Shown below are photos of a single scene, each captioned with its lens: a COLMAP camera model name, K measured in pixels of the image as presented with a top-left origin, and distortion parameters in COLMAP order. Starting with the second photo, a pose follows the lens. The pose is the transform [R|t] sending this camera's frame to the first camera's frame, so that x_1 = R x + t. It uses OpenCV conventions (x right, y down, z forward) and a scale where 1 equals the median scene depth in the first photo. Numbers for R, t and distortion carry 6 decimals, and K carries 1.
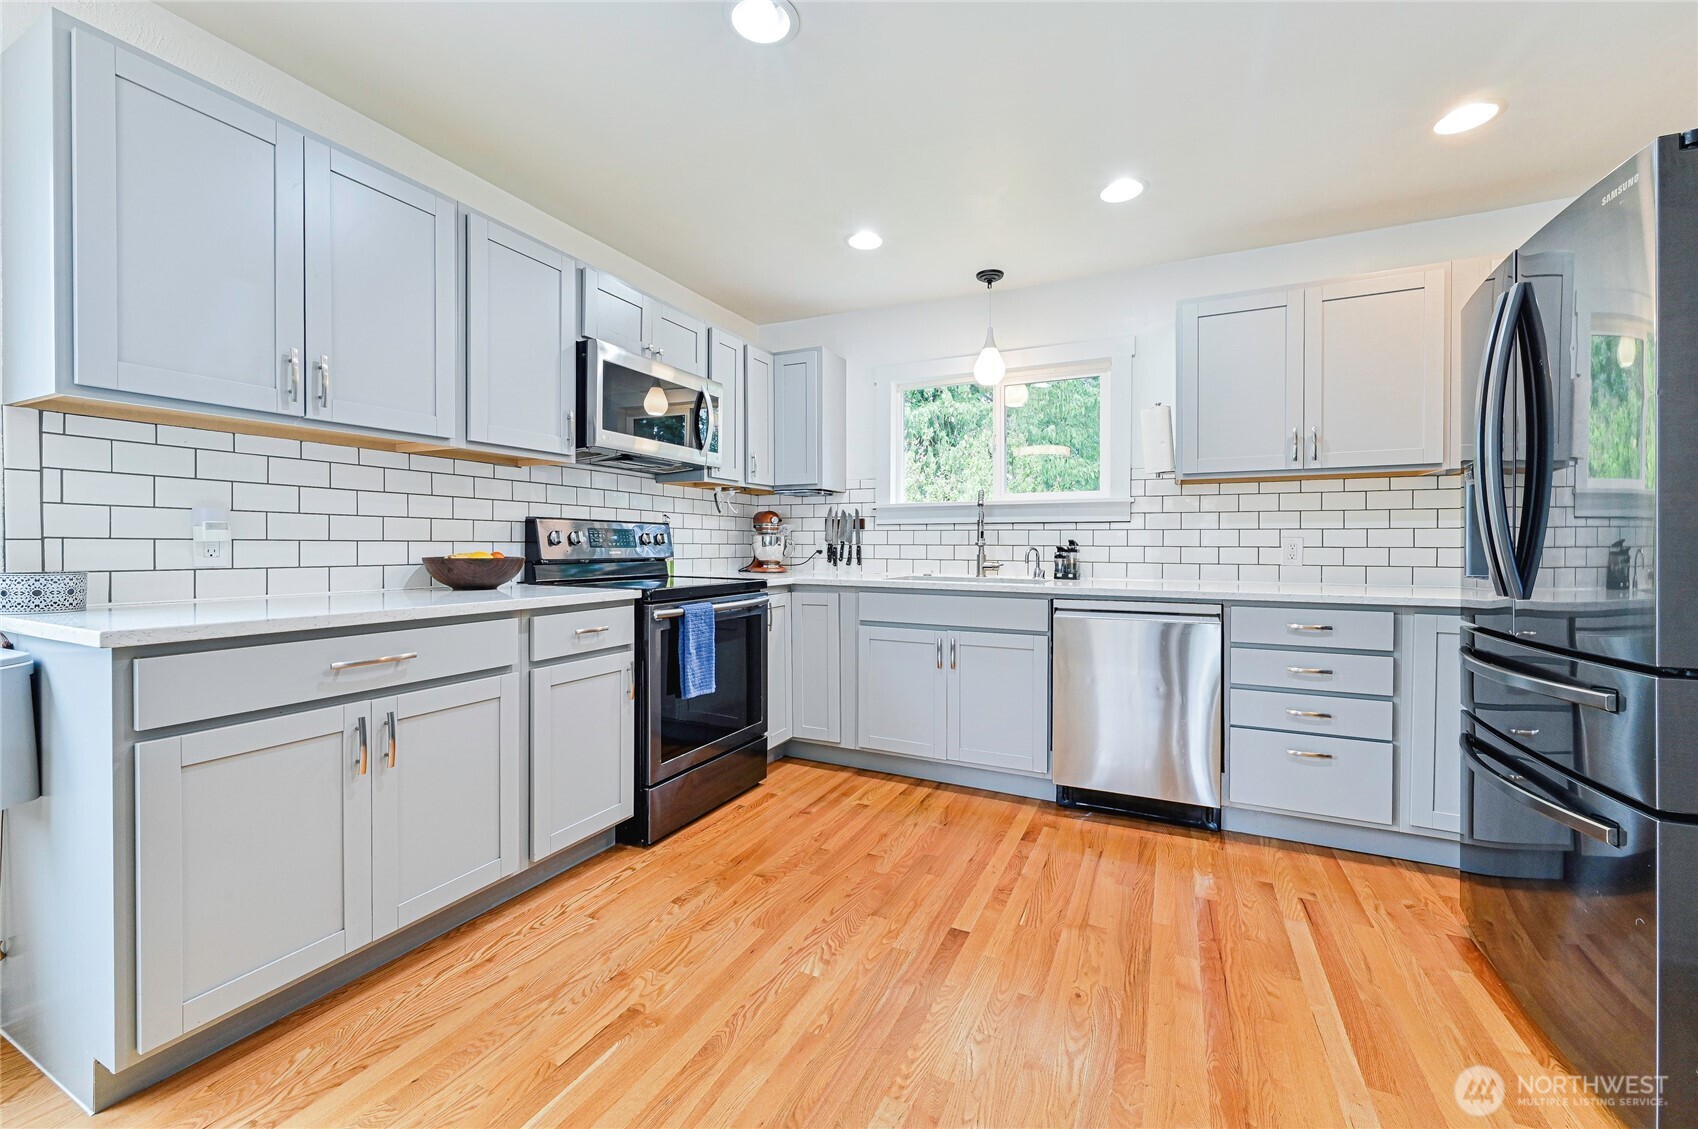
lens RADIAL K [[684.1, 0, 847.5], [0, 684.1, 551.4], [0, 0, 1]] dist [0.000555, 0.000236]
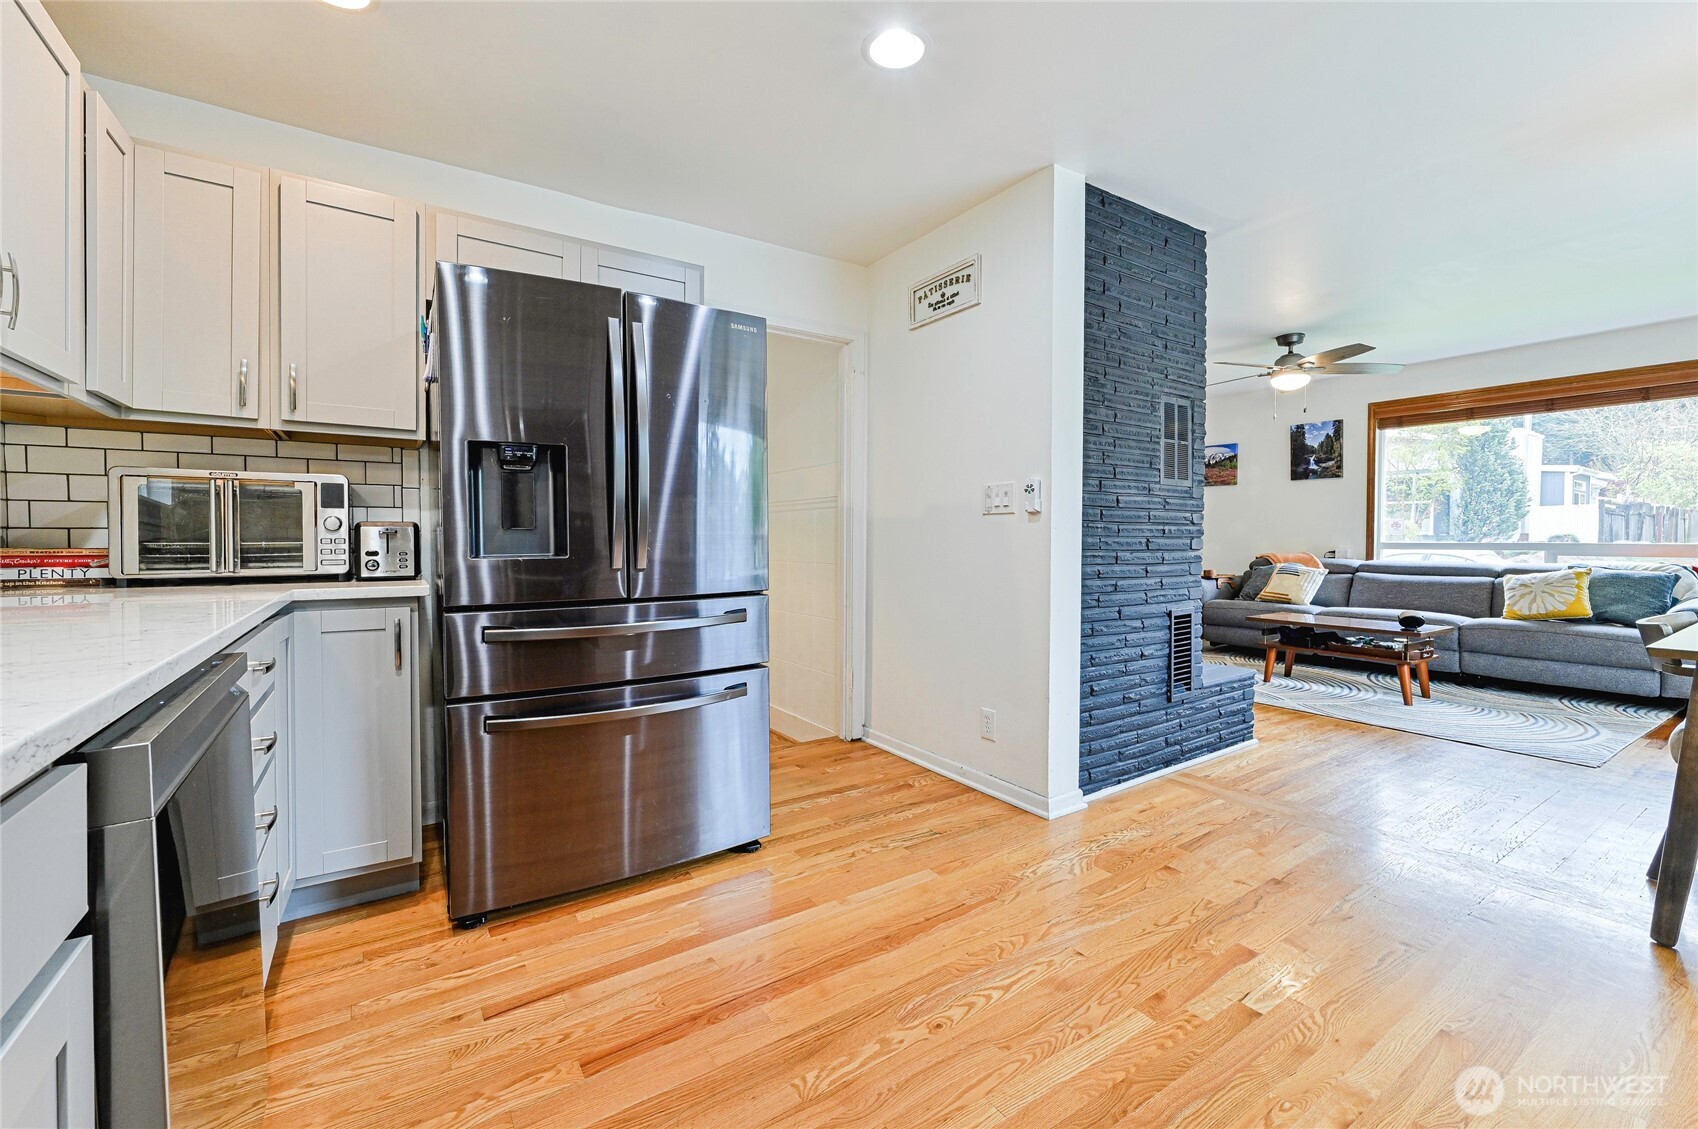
lens RADIAL K [[684.1, 0, 850.3], [0, 684.1, 545.4], [0, 0, 1]] dist [0.000555, 0.000236]
pose [[-0.848601, -0.016408, 0.528779, -0.016829], [-0.003414, 0.999668, 0.025541, 0.001333], [-0.529023, 0.019869, -0.848375, 1.225818]]
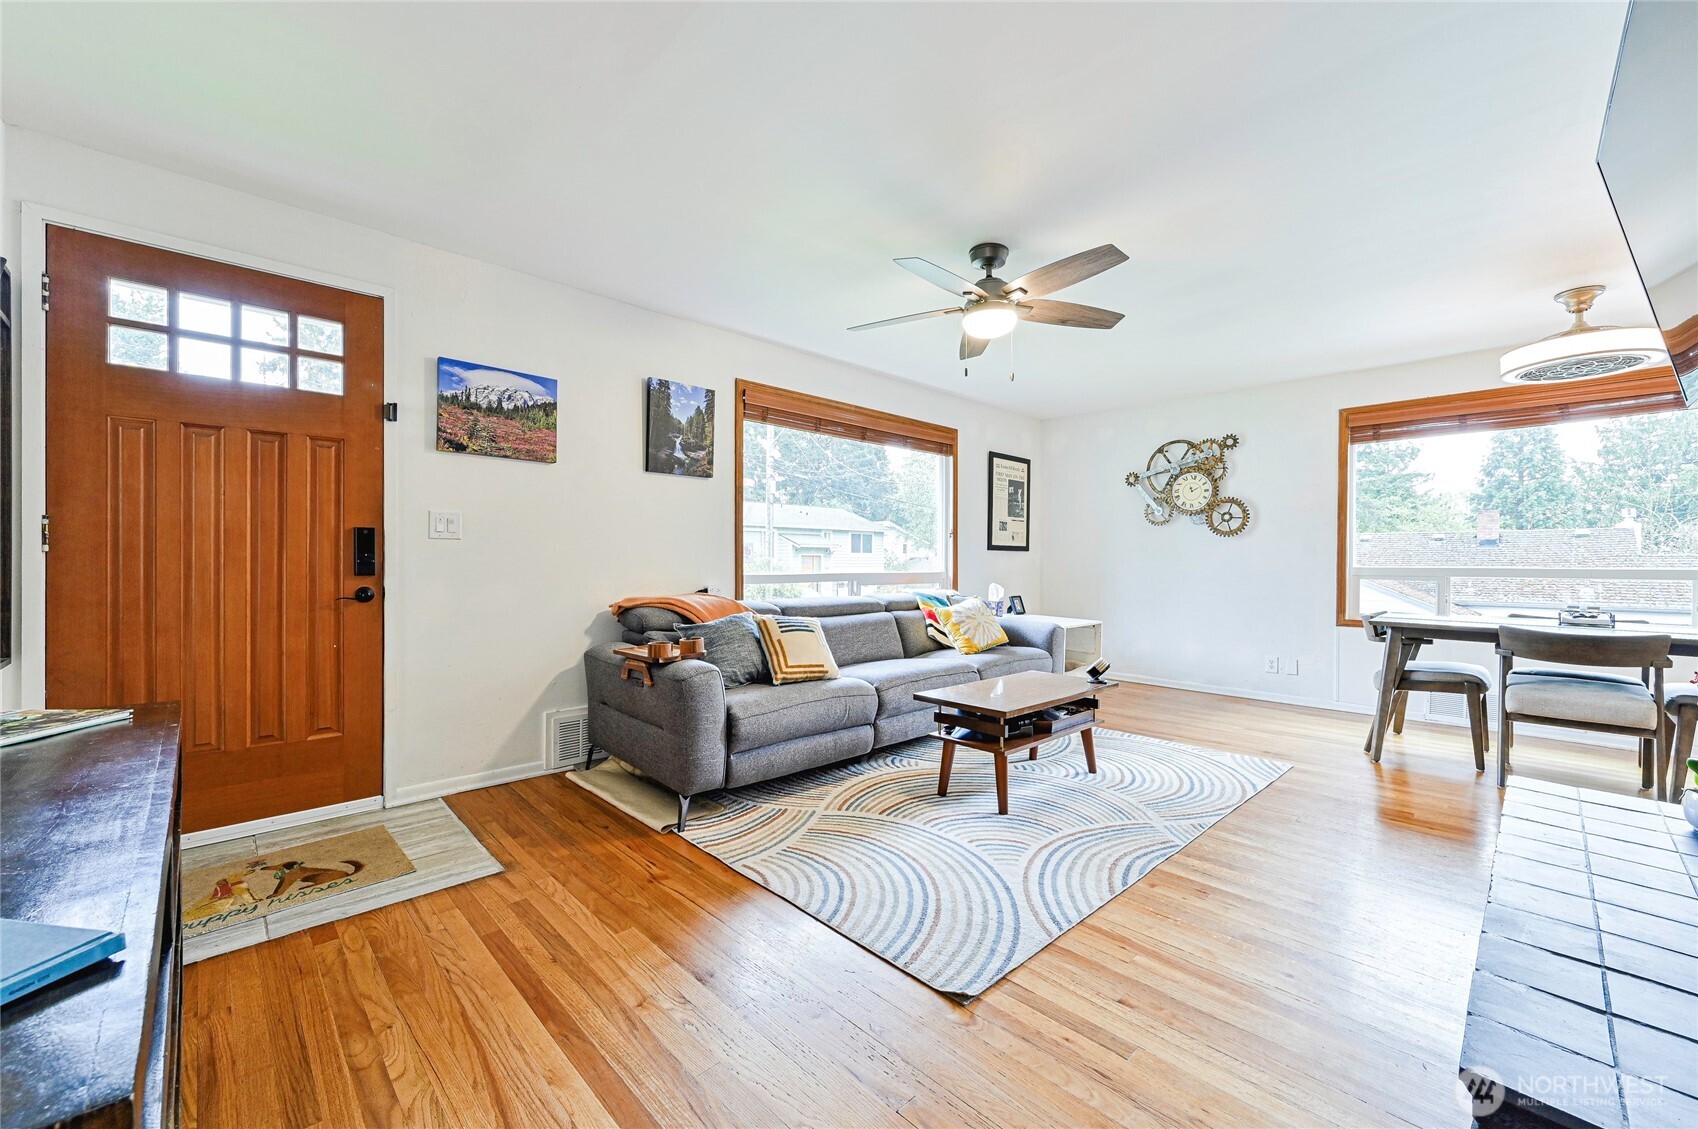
lens RADIAL K [[684.1, 0, 854.2], [0, 684.1, 563.7], [0, 0, 1]] dist [0.000555, 0.000236]
pose [[-0.347416, -0.007246, -0.937683, 1.166486], [-0.015161, 0.999883, -0.002109, 0.015500], [0.937588, 0.013484, -0.347486, -0.852557]]
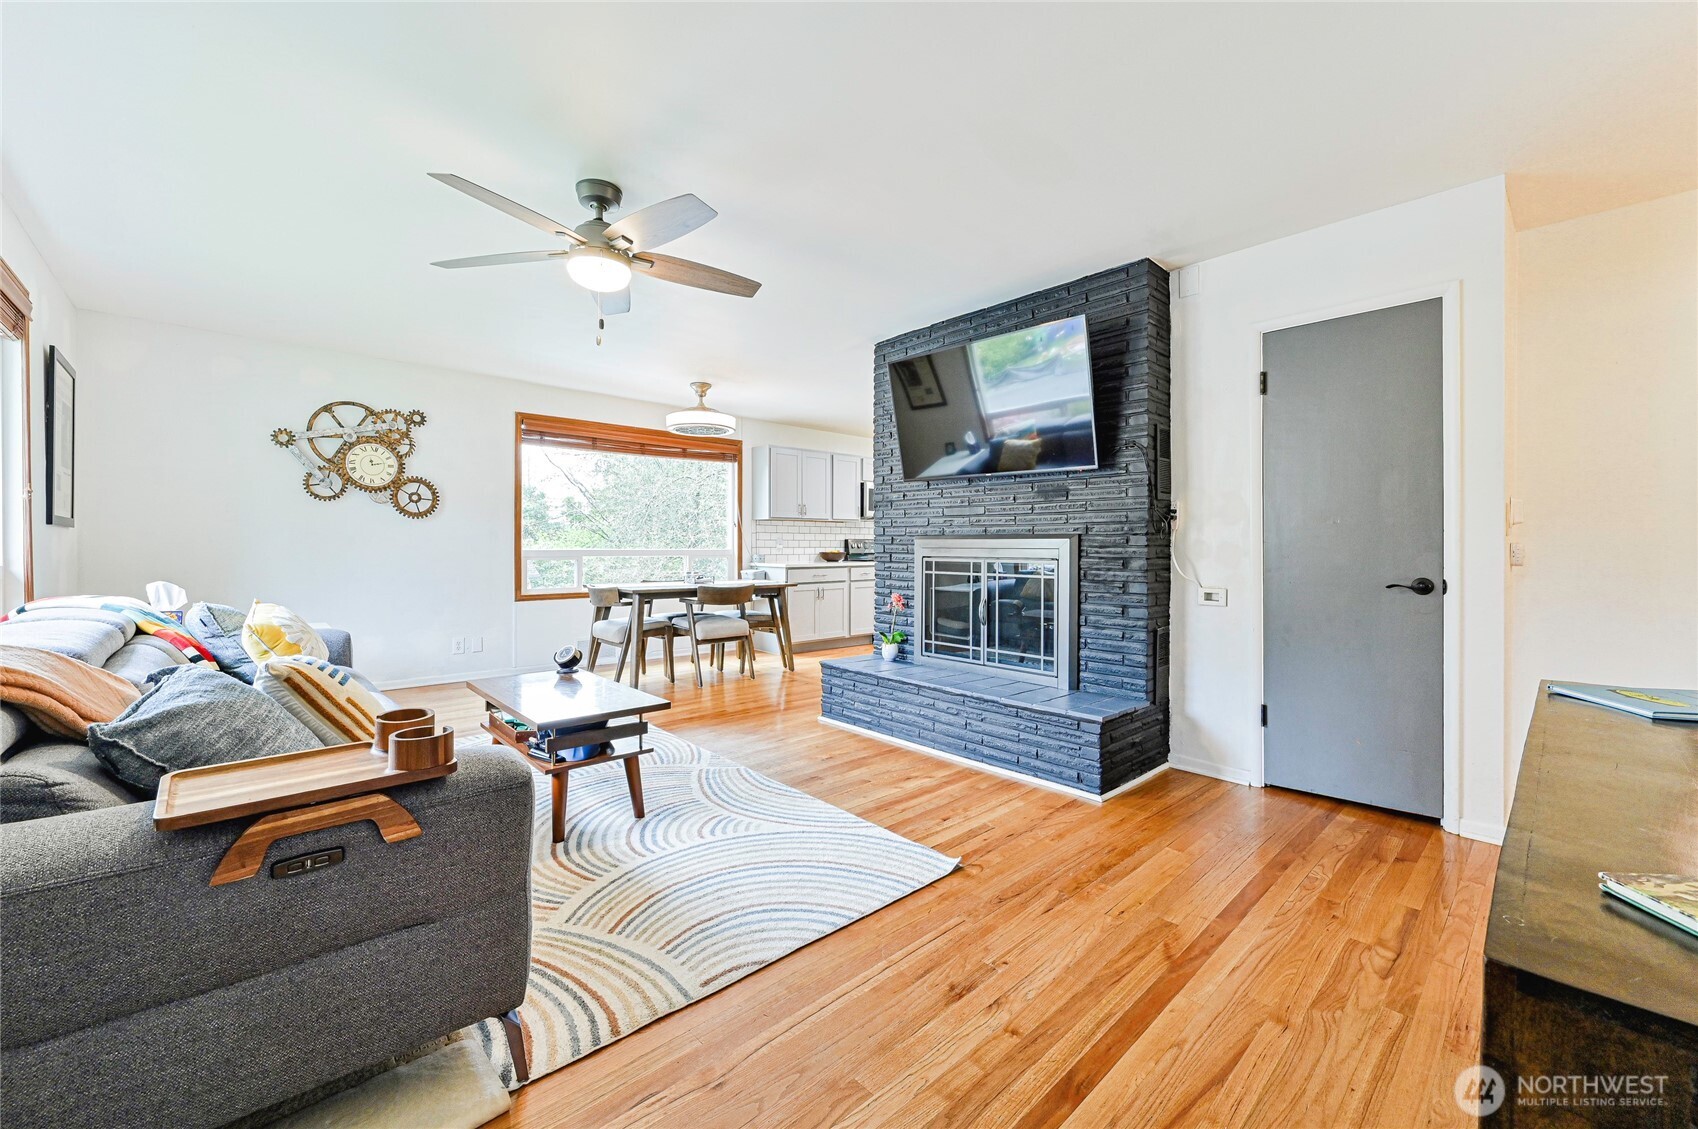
lens RADIAL K [[684.1, 0, 854.6], [0, 684.1, 554.9], [0, 0, 1]] dist [0.000555, 0.000236]
pose [[0.936707, -0.003352, -0.350097, 0.672046], [0.003760, 0.999993, 0.000487, 0.019660], [0.350093, -0.001772, 0.936713, -1.938769]]
